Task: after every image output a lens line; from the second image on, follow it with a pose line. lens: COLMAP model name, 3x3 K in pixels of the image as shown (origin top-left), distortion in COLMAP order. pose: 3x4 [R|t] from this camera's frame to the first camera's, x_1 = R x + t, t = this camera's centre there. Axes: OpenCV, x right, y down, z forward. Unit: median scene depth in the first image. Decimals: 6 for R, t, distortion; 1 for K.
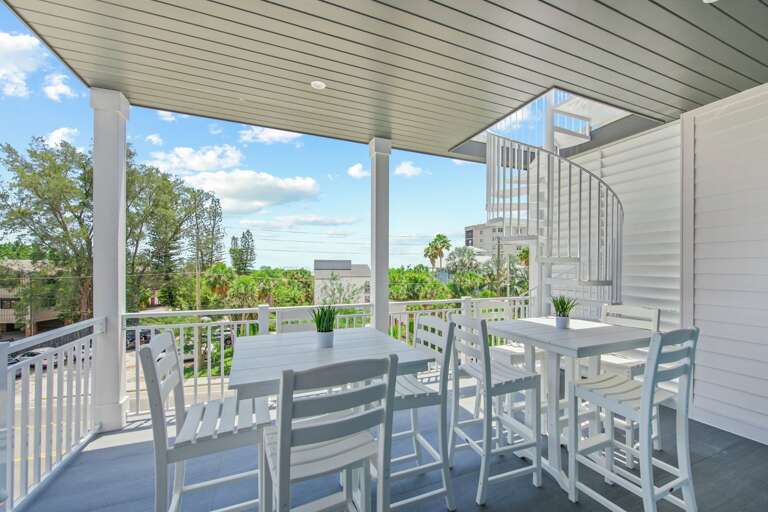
lens RADIAL K [[307.1, 0, 388.7], [0, 307.1, 263.2], [0, 0, 1]] dist [-0.001309, 0.000466]
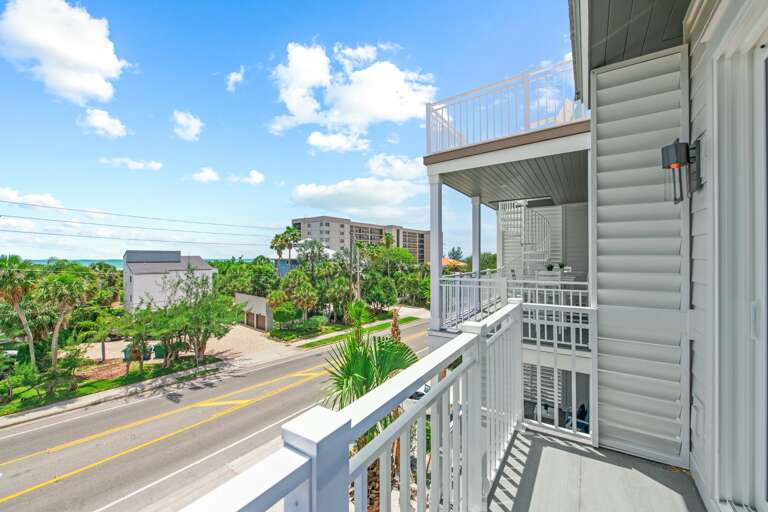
lens RADIAL K [[307.1, 0, 386.0], [0, 307.1, 256.7], [0, 0, 1]] dist [-0.001309, 0.000466]
pose [[0.815167, -0.004989, 0.579205, -0.169790], [0.001045, 0.999974, 0.007143, 0.000395], [-0.579225, -0.005218, 0.815151, -0.034842]]
